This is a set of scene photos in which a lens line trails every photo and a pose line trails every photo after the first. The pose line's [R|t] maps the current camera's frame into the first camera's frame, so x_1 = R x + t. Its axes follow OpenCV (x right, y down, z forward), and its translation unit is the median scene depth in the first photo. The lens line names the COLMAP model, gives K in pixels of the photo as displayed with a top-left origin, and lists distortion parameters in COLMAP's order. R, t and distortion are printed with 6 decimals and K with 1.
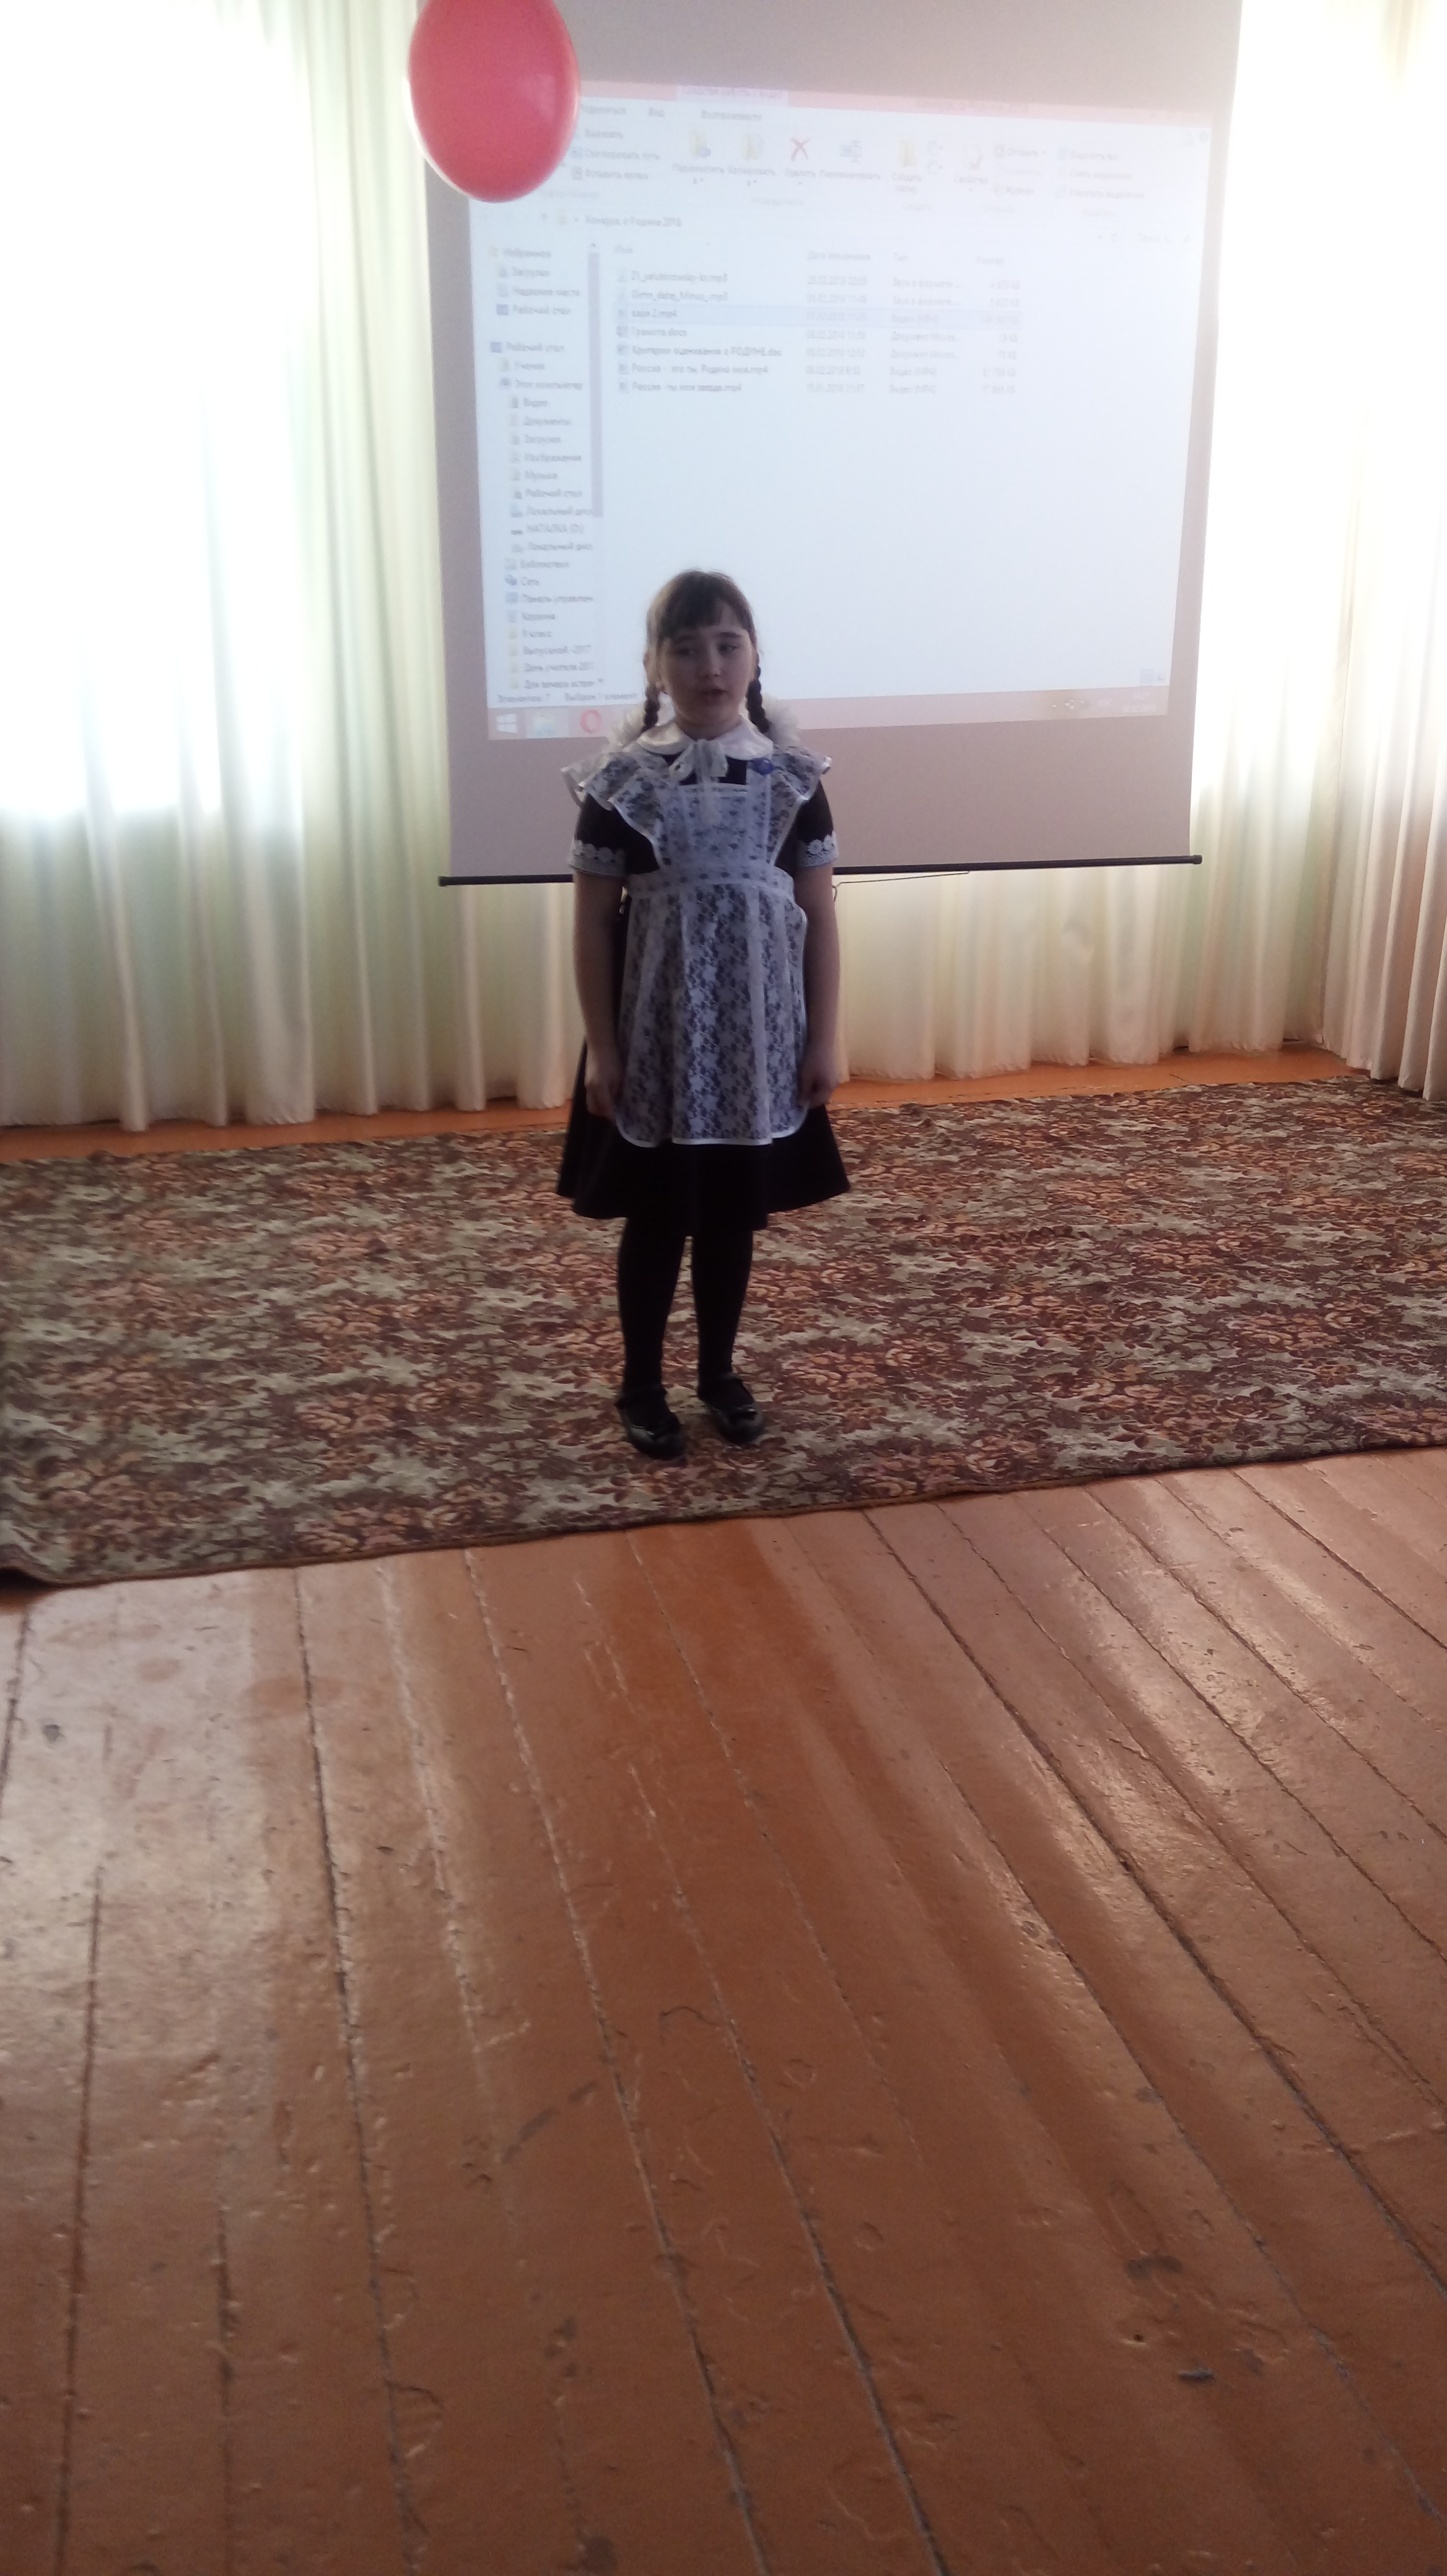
lens RADIAL K [[2096.3, 0, 693.2], [0, 2096.3, 1272.4], [0, 0, 1]] dist [0.114484, -0.185333]
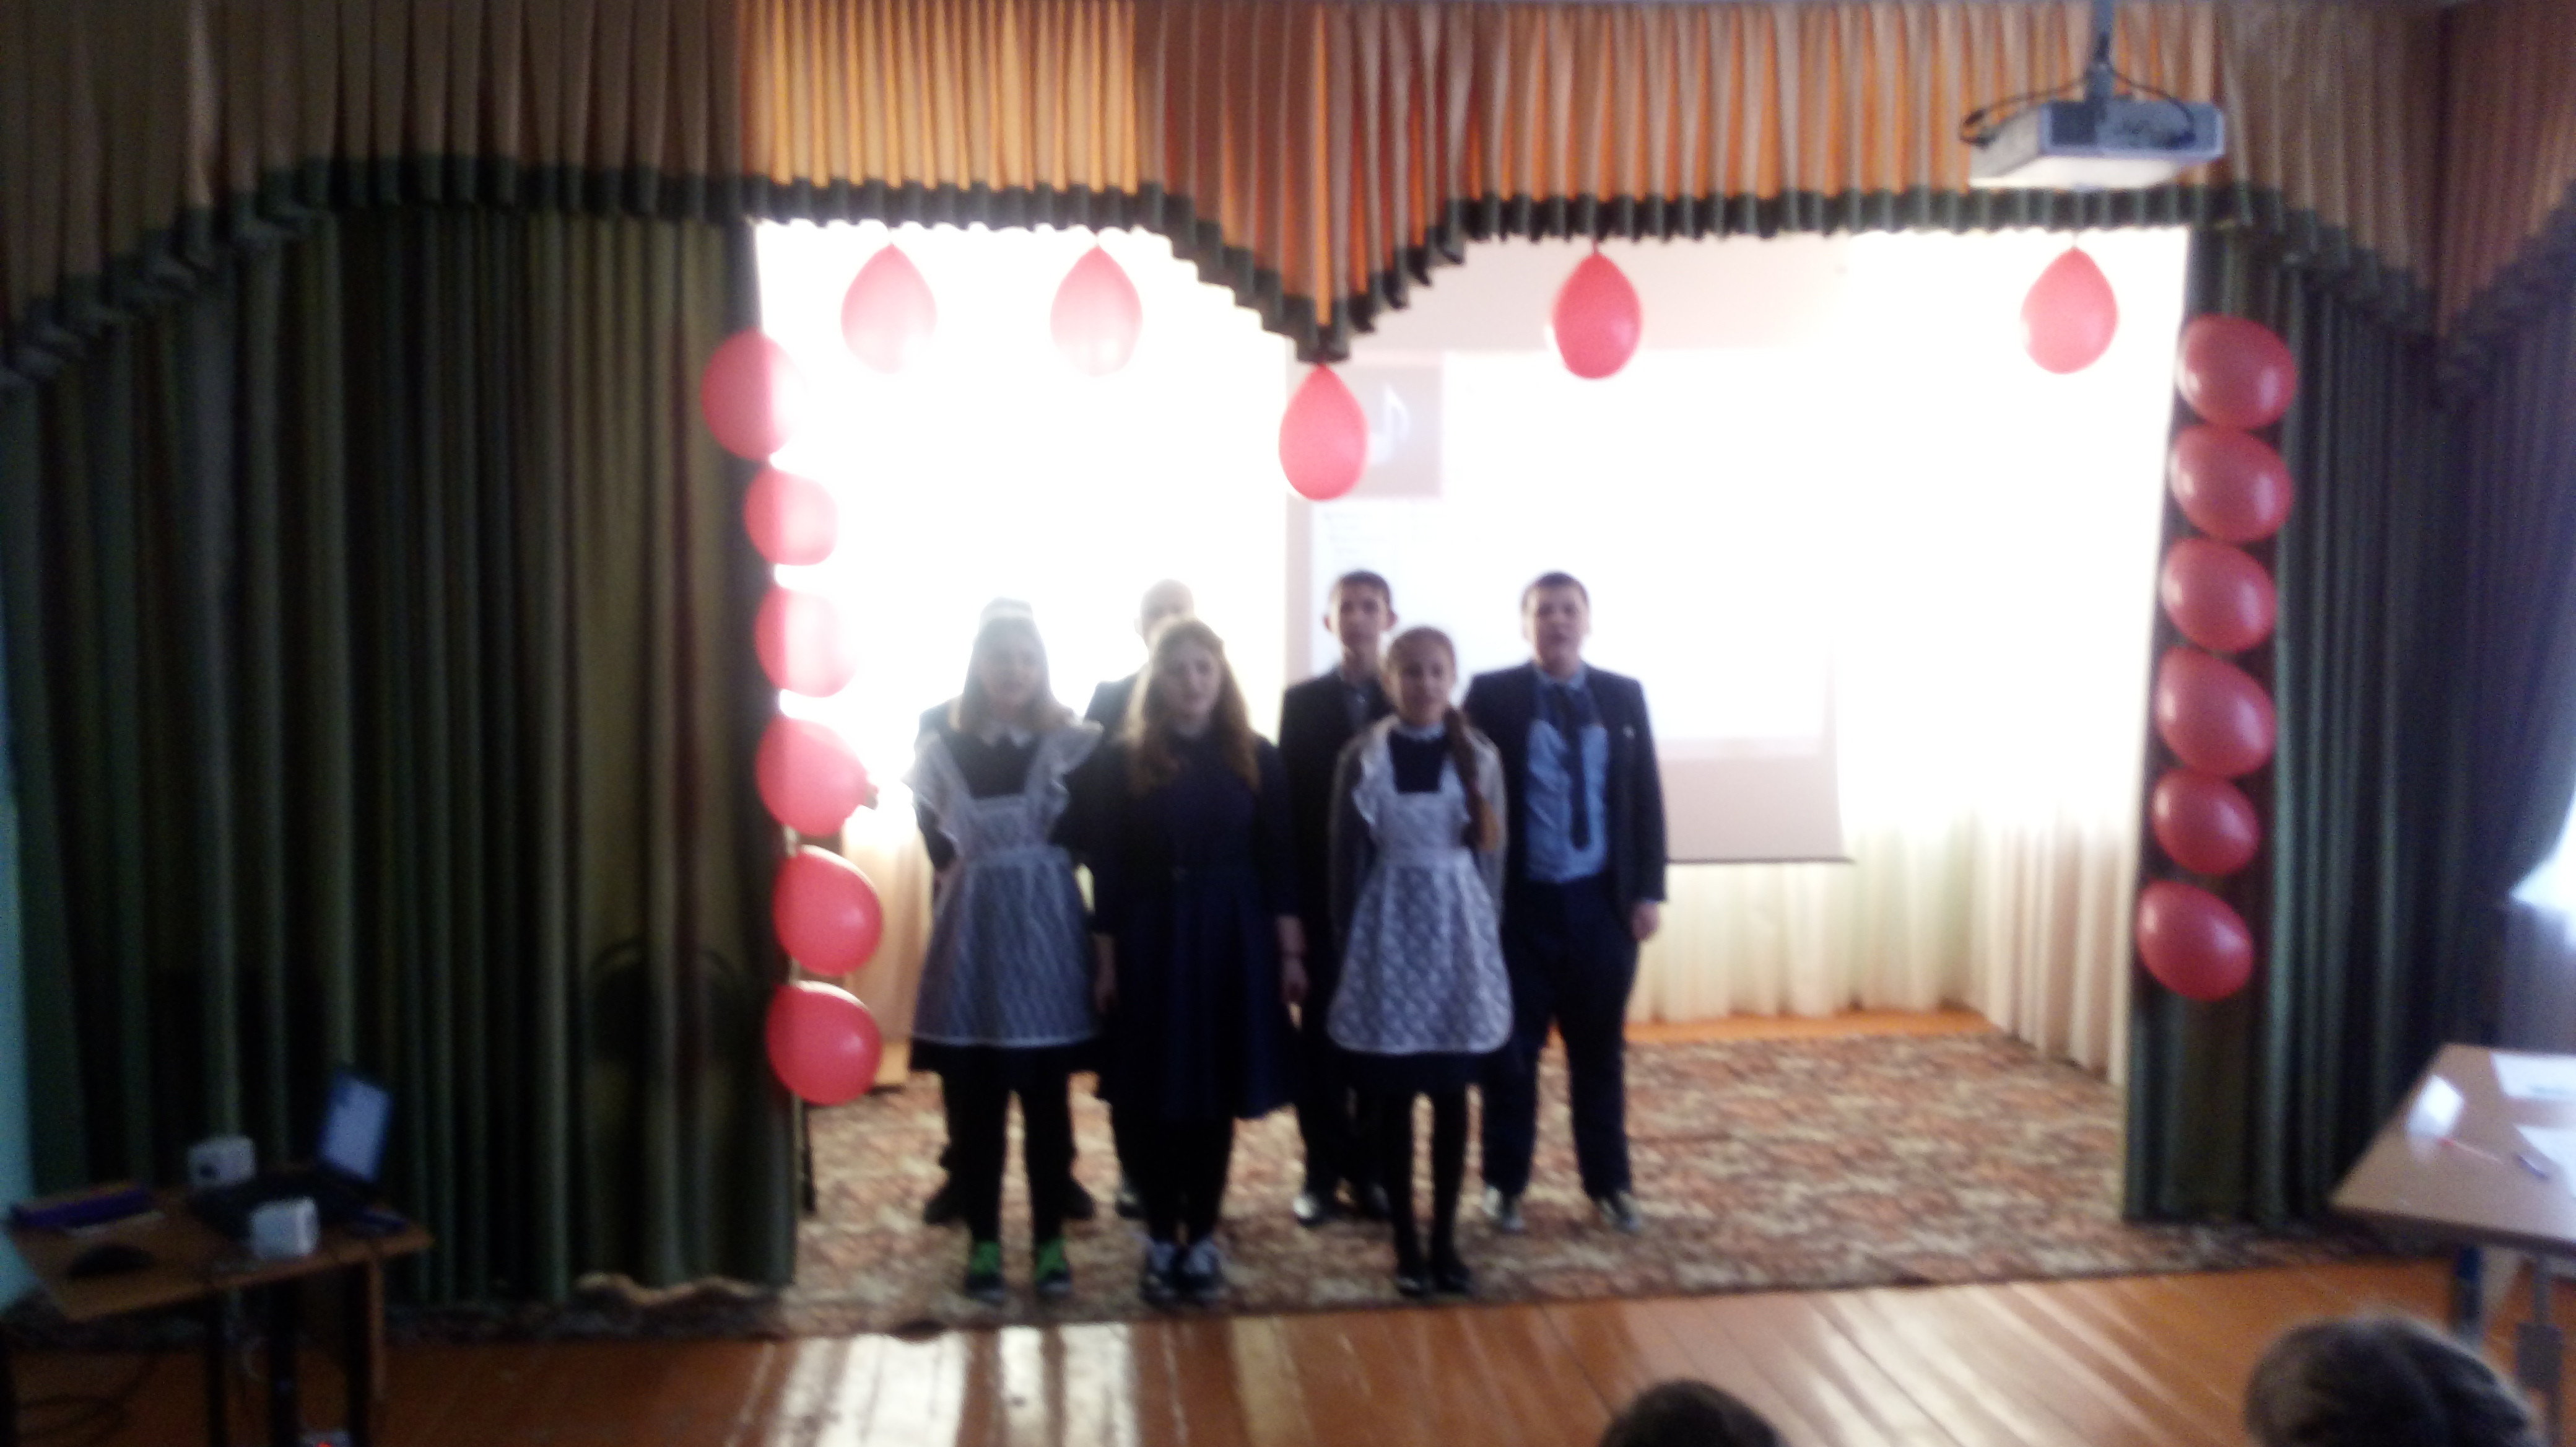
lens RADIAL K [[2096.3, 0, 1295.2], [0, 2096.3, 783.4], [0, 0, 1]] dist [0.114484, -0.185333]
pose [[0.994005, 0.009959, -0.108884, 0.049319], [-0.032246, 0.978253, -0.204892, 0.045953], [0.104476, 0.207174, 0.972709, -0.396892]]
